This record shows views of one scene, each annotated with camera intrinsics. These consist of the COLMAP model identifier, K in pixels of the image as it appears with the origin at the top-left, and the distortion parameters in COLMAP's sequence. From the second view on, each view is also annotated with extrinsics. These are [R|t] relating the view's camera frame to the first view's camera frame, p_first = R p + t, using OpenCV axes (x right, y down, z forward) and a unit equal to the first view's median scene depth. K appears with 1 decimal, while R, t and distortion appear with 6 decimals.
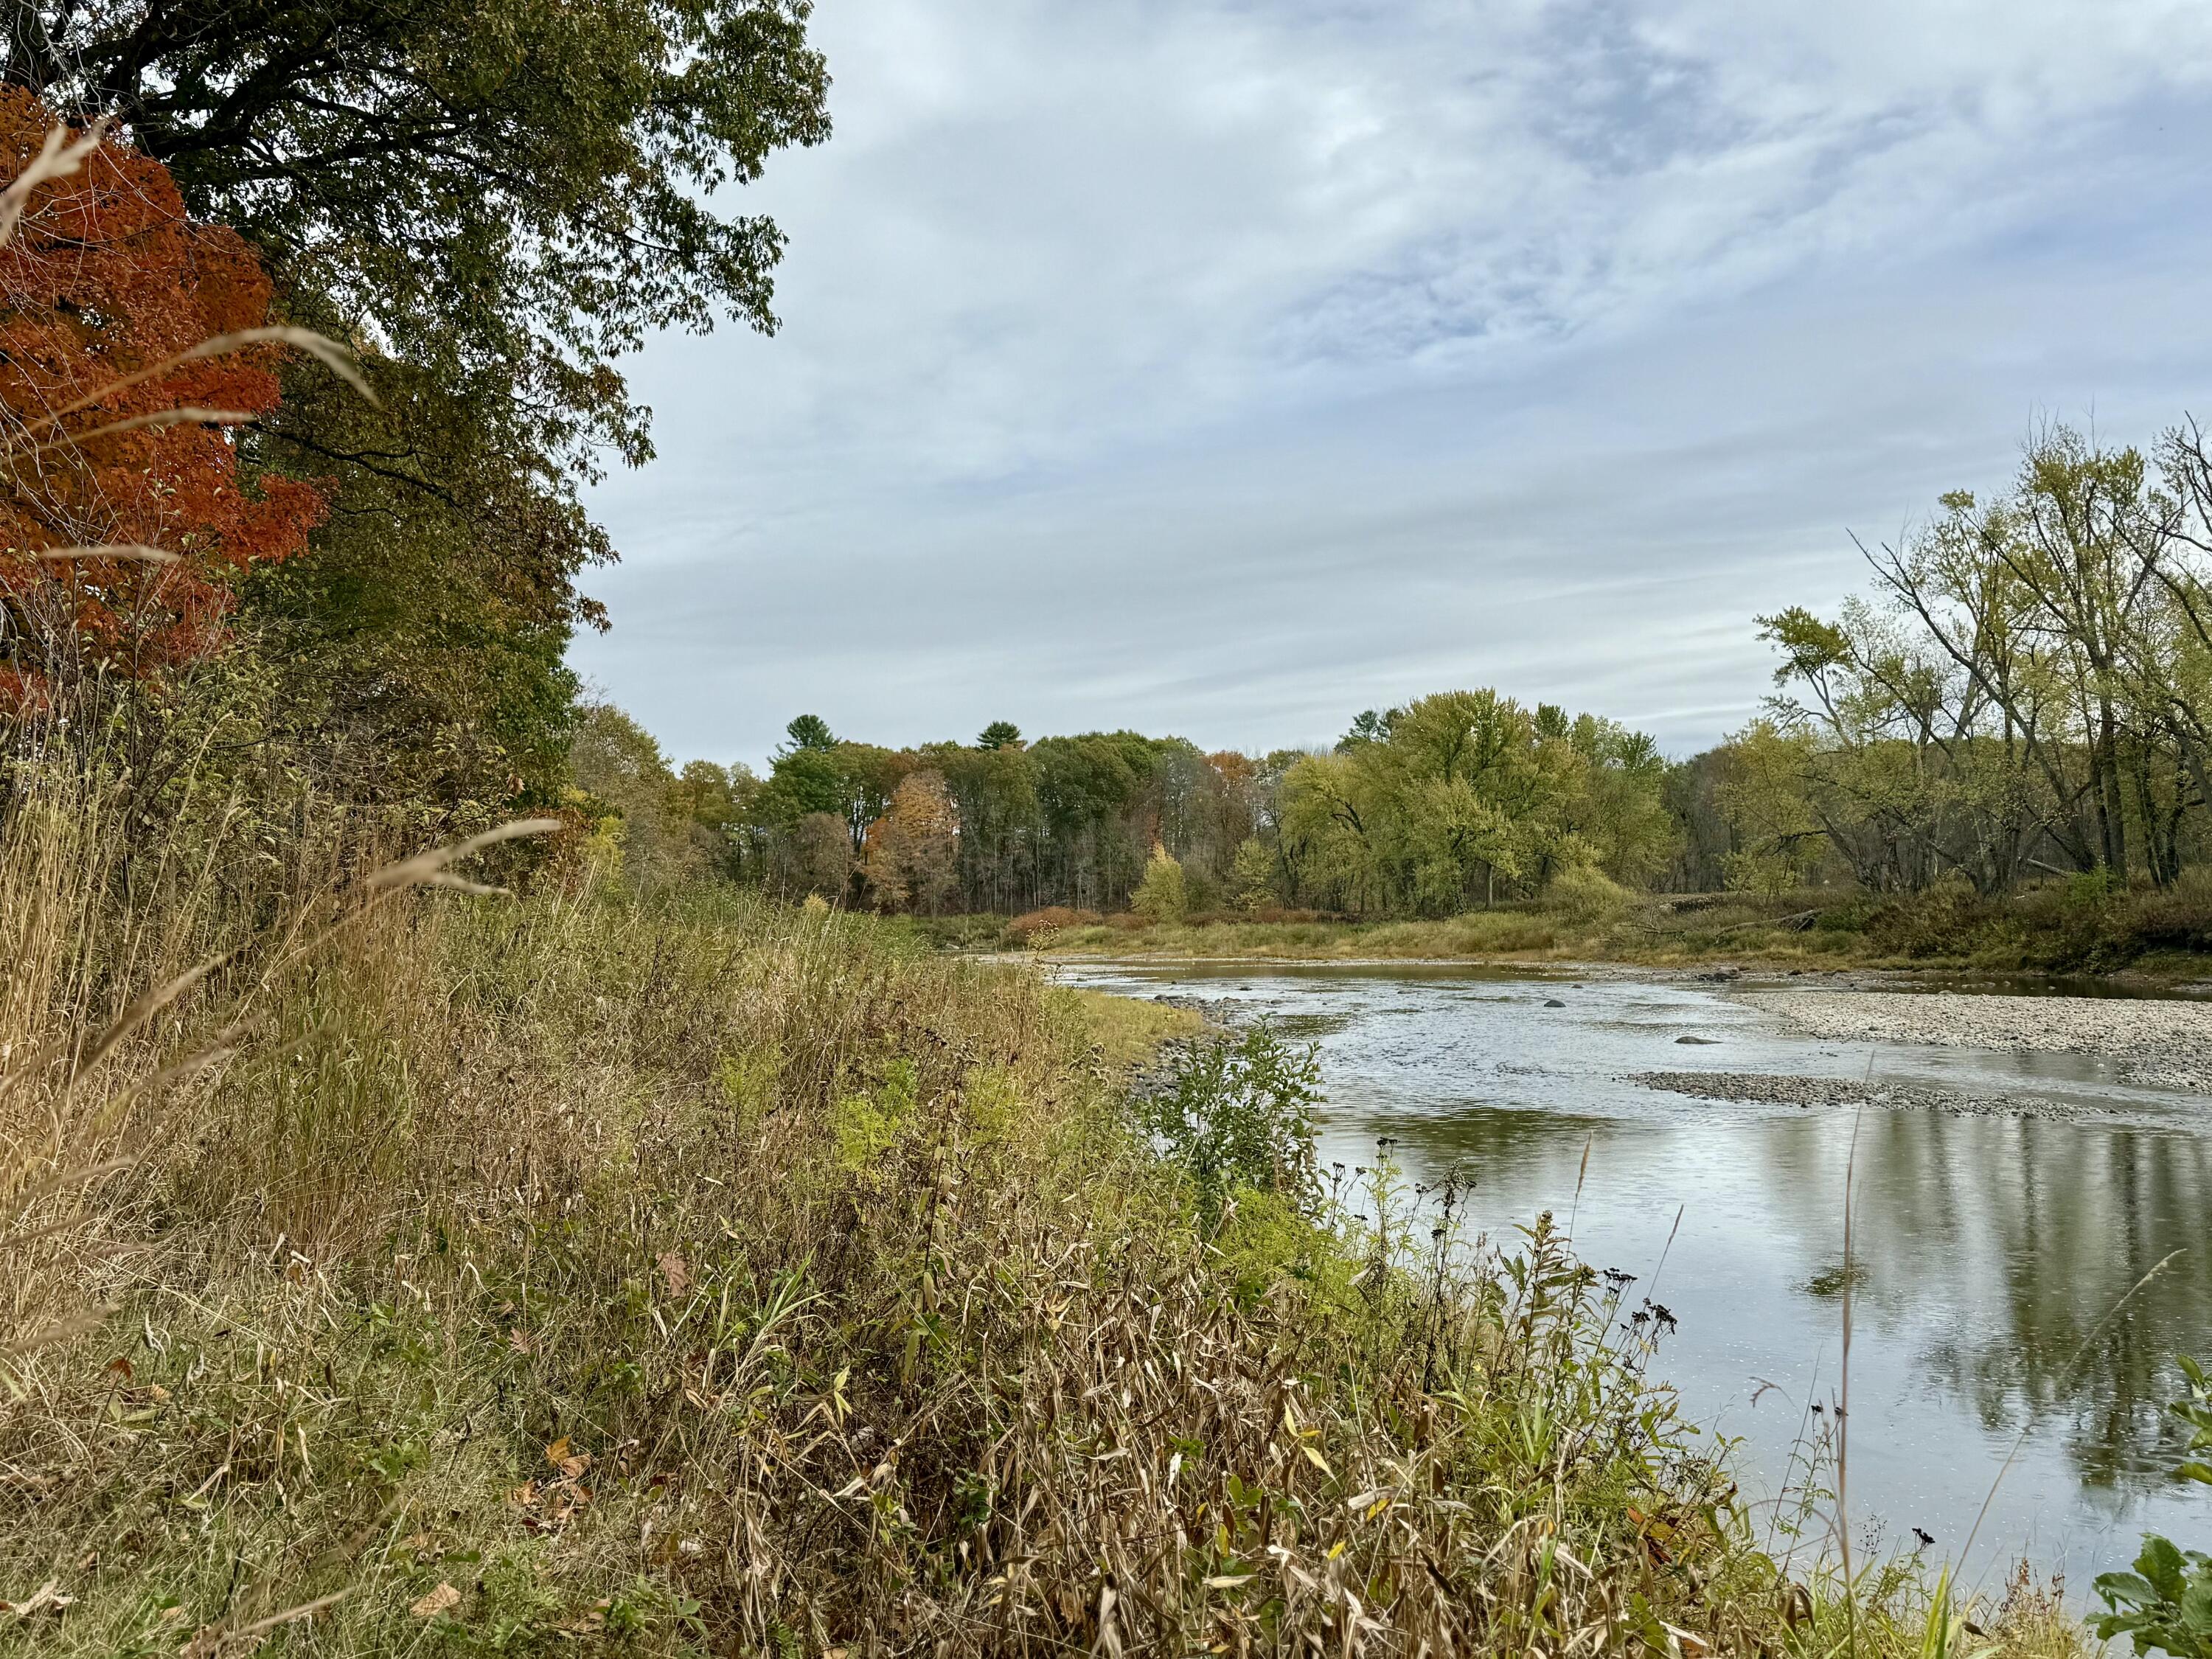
lens RADIAL K [[1917.9, 0, 1106.0], [0, 1917.9, 829.5], [0, 0, 1]] dist [-0.005535, -0.010402]
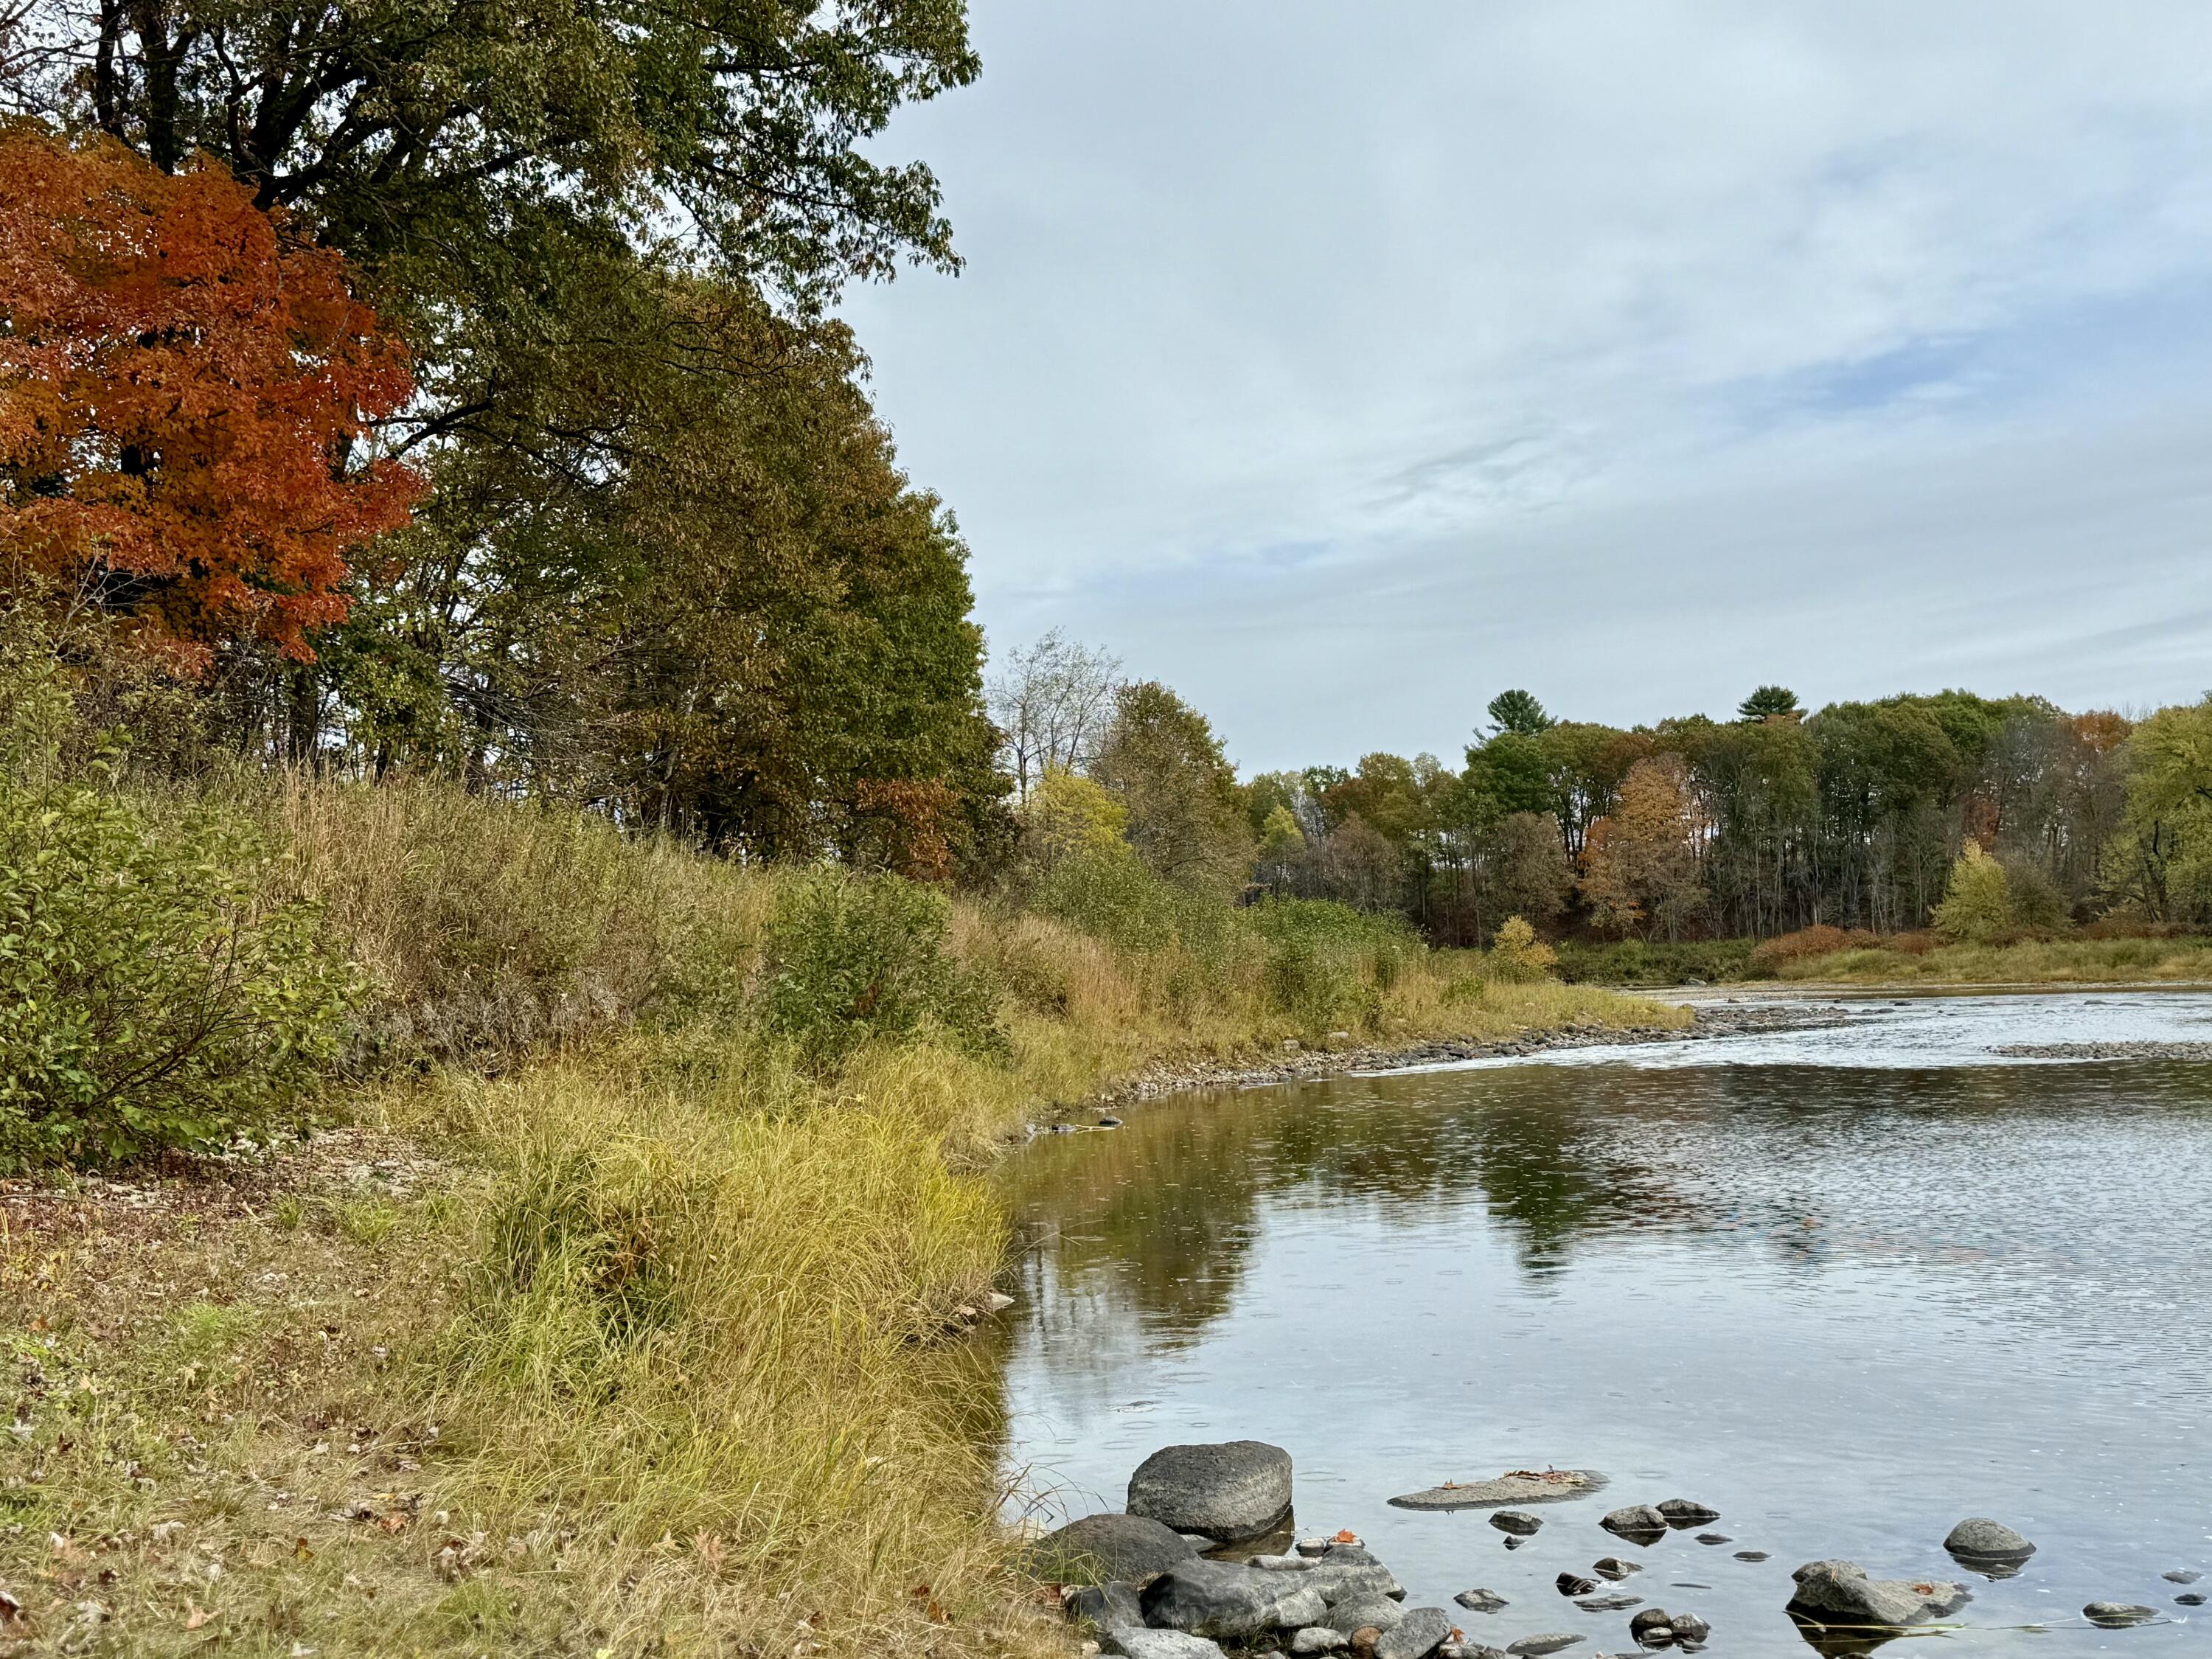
lens RADIAL K [[2589.9, 0, 1106.0], [0, 2589.9, 829.5], [0, 0, 1]] dist [0.018261, 0.020860]
pose [[0.926486, -0.029575, -0.375165, 0.109123], [0.024858, 0.999539, -0.017409, 0.014830], [0.375507, 0.006804, 0.926794, -0.058313]]
